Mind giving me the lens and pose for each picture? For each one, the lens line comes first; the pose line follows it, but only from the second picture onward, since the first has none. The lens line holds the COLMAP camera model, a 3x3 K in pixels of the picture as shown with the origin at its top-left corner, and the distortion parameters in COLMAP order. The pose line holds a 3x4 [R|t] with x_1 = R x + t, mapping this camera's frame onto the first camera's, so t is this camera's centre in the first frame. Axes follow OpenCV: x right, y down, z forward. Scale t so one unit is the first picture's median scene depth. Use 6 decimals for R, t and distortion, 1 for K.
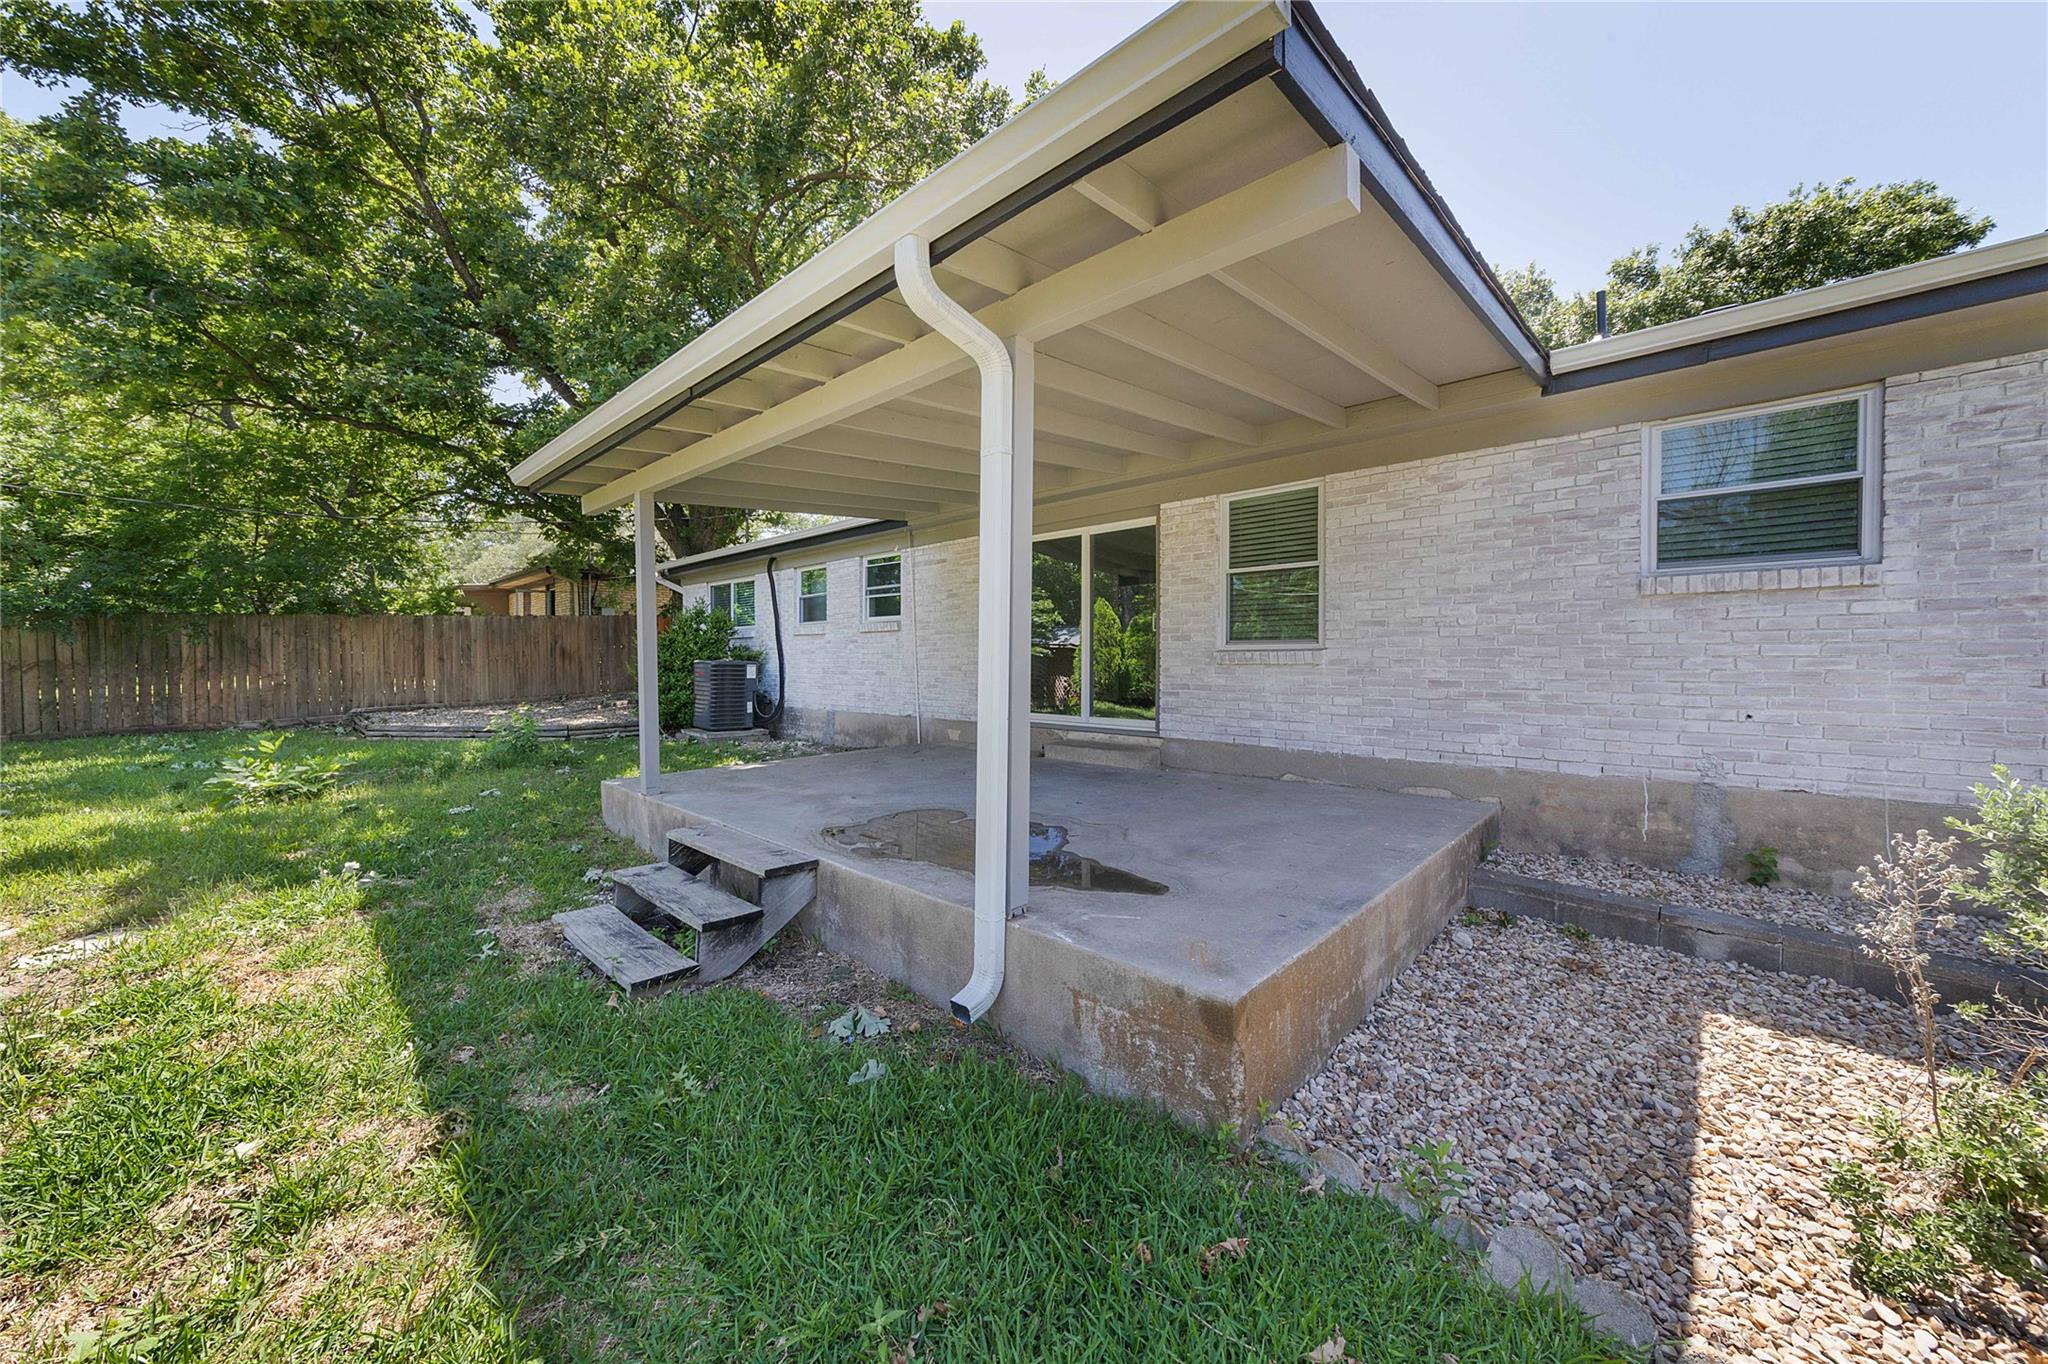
lens RADIAL K [[721.0, 0, 1020.7], [0, 721.0, 675.1], [0, 0, 1]] dist [-0.007358, 0.005972]
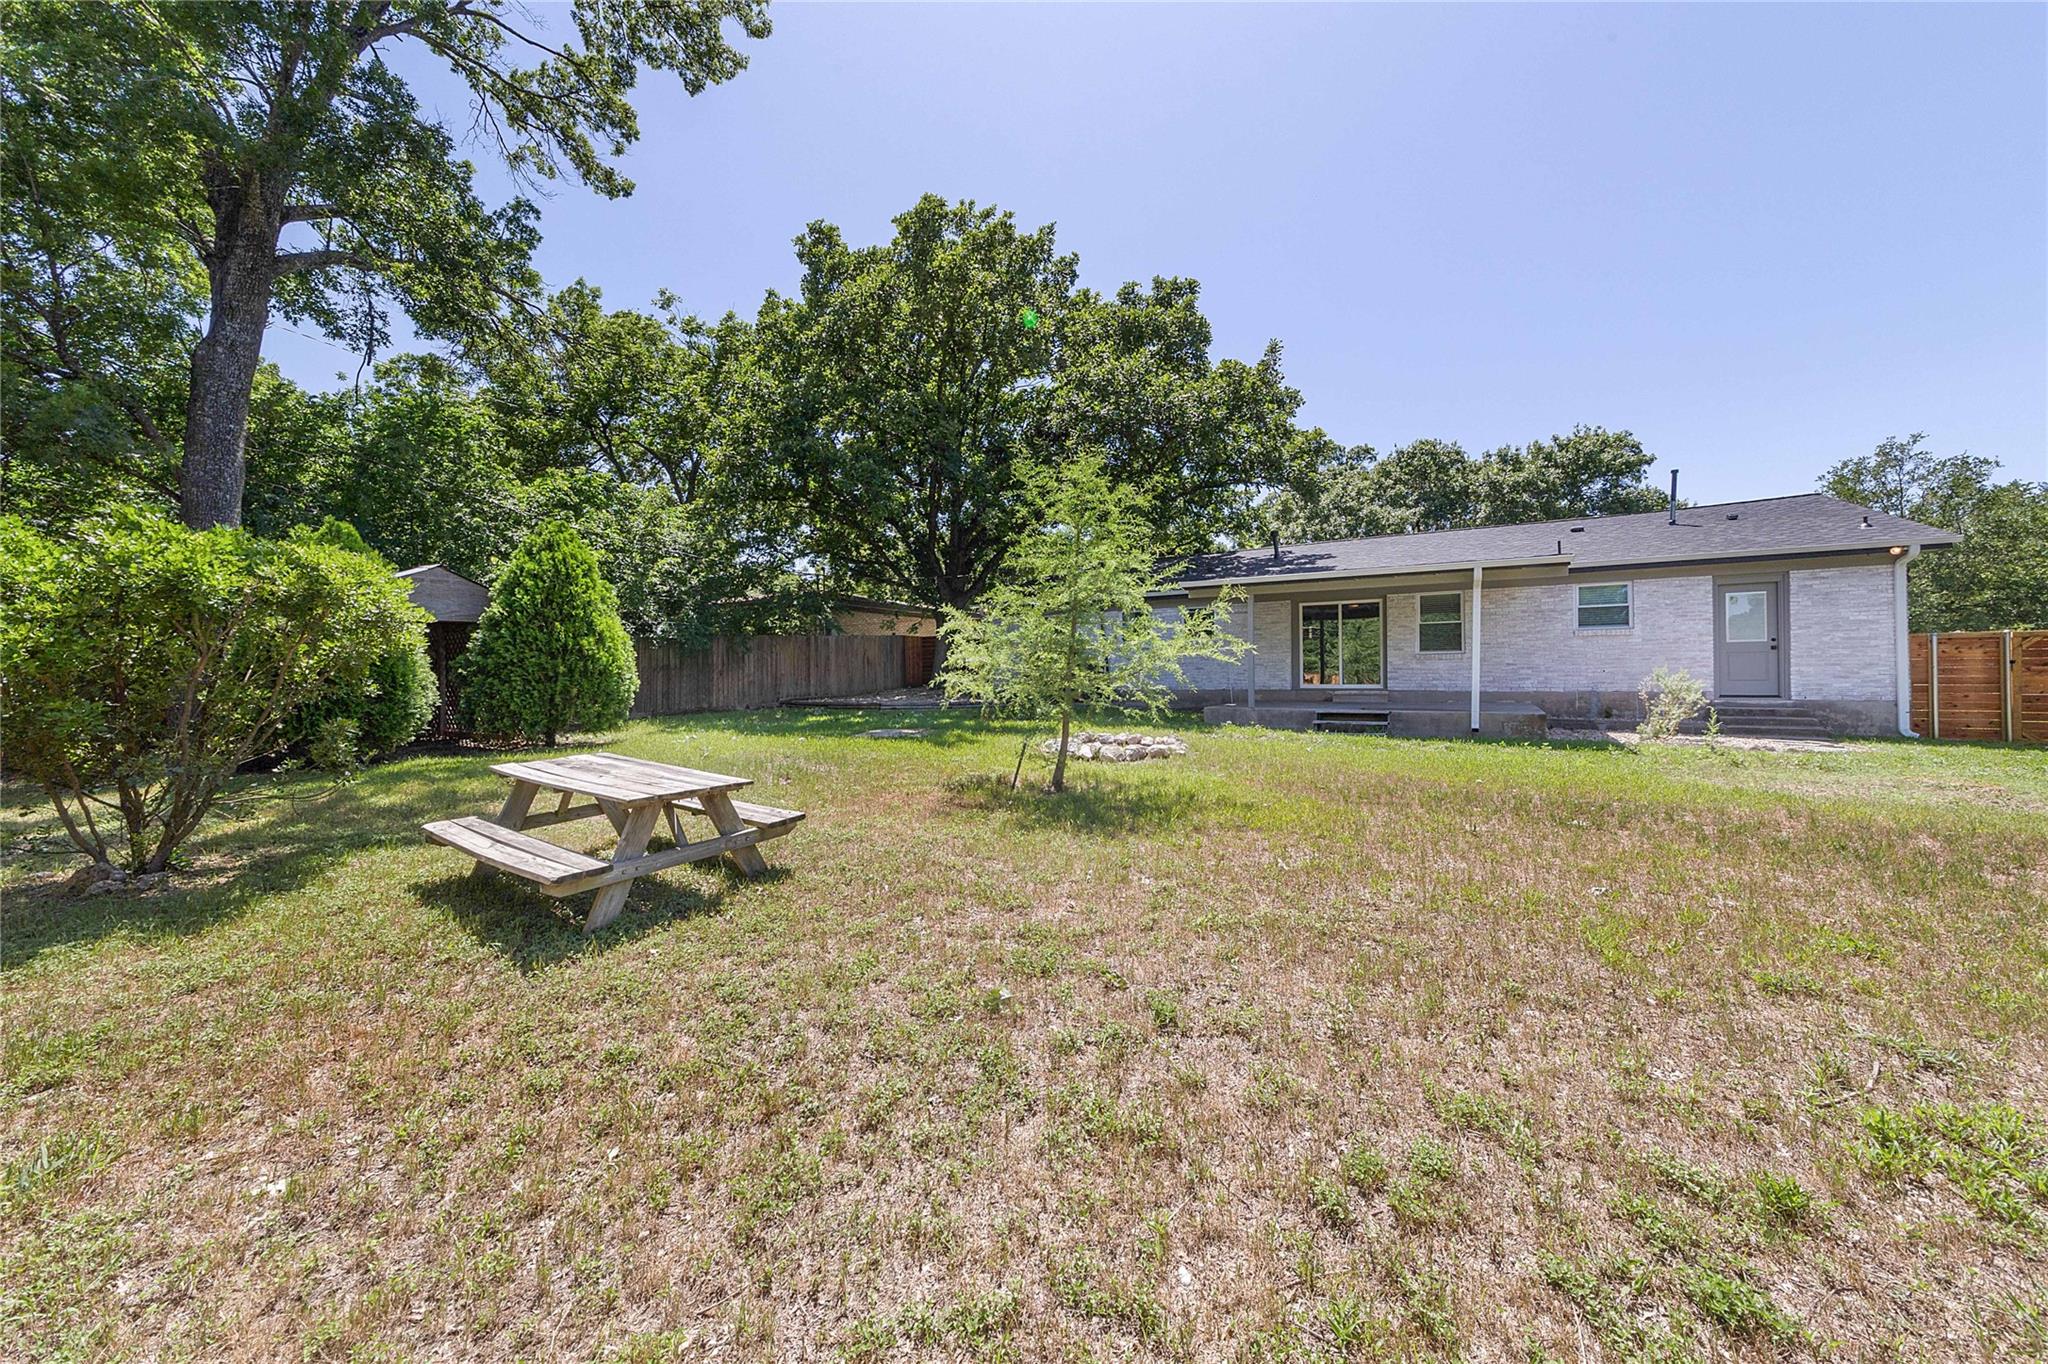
lens RADIAL K [[721.0, 0, 1020.7], [0, 721.0, 675.1], [0, 0, 1]] dist [-0.007358, 0.005972]
pose [[0.981142, -0.007971, 0.193125, -1.561792], [0.012017, 0.999732, -0.019792, 0.072179], [-0.192915, 0.021739, 0.980975, -1.203430]]
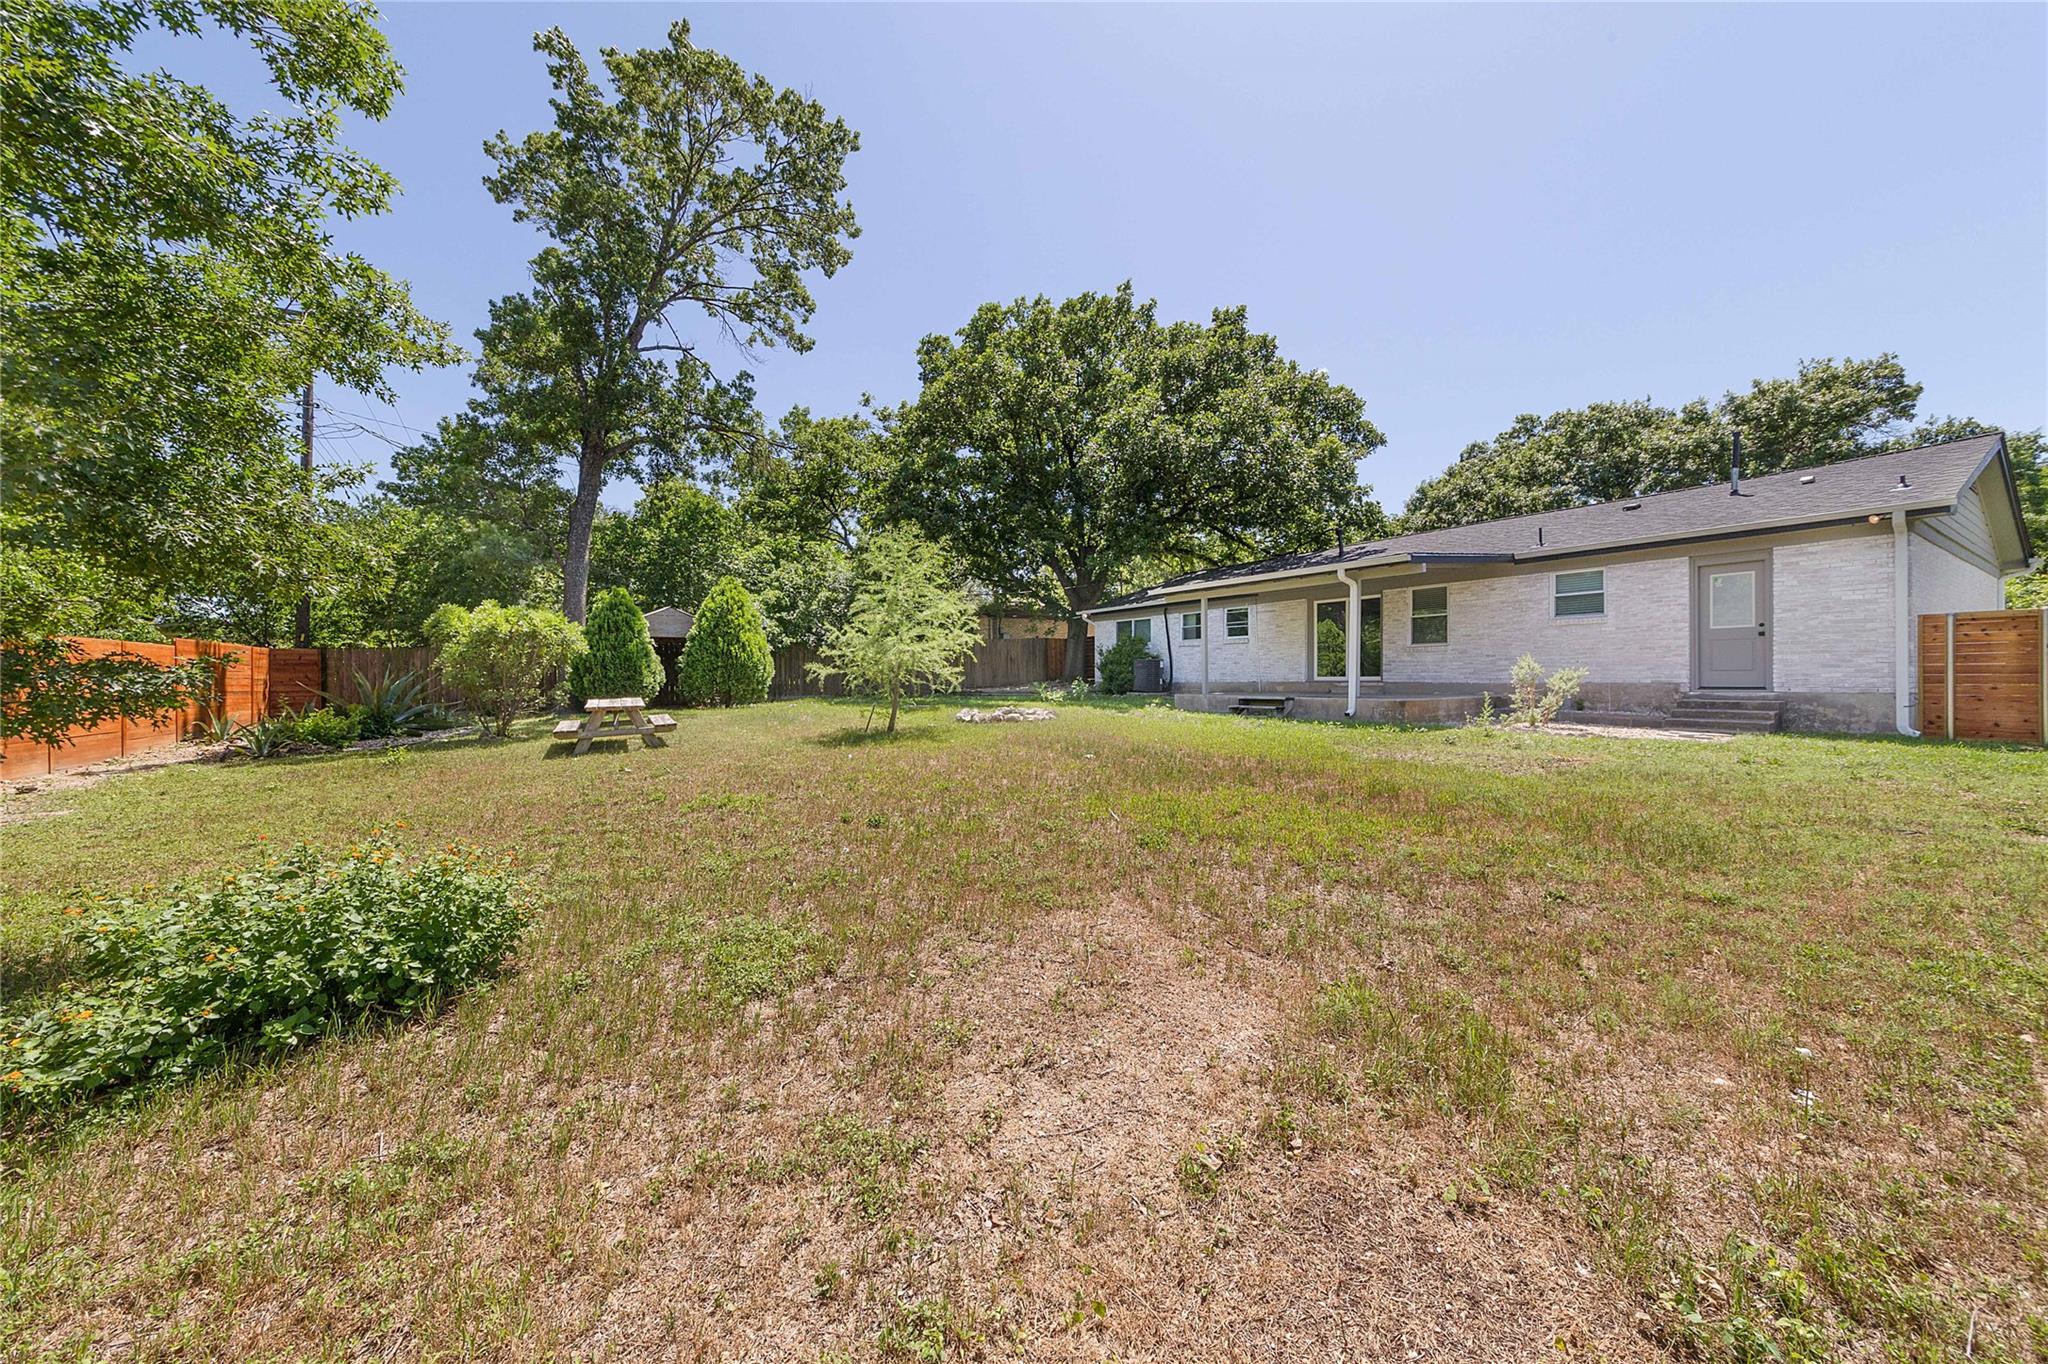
lens RADIAL K [[709.6, 0, 1019.8], [0, 709.6, 691.1], [0, 0, 1]] dist [-0.000965, -0.000020]
pose [[0.969214, -0.001172, -0.246215, -0.451421], [0.000960, 0.999999, -0.000983, 0.124880], [0.246216, 0.000716, 0.969215, -1.817234]]
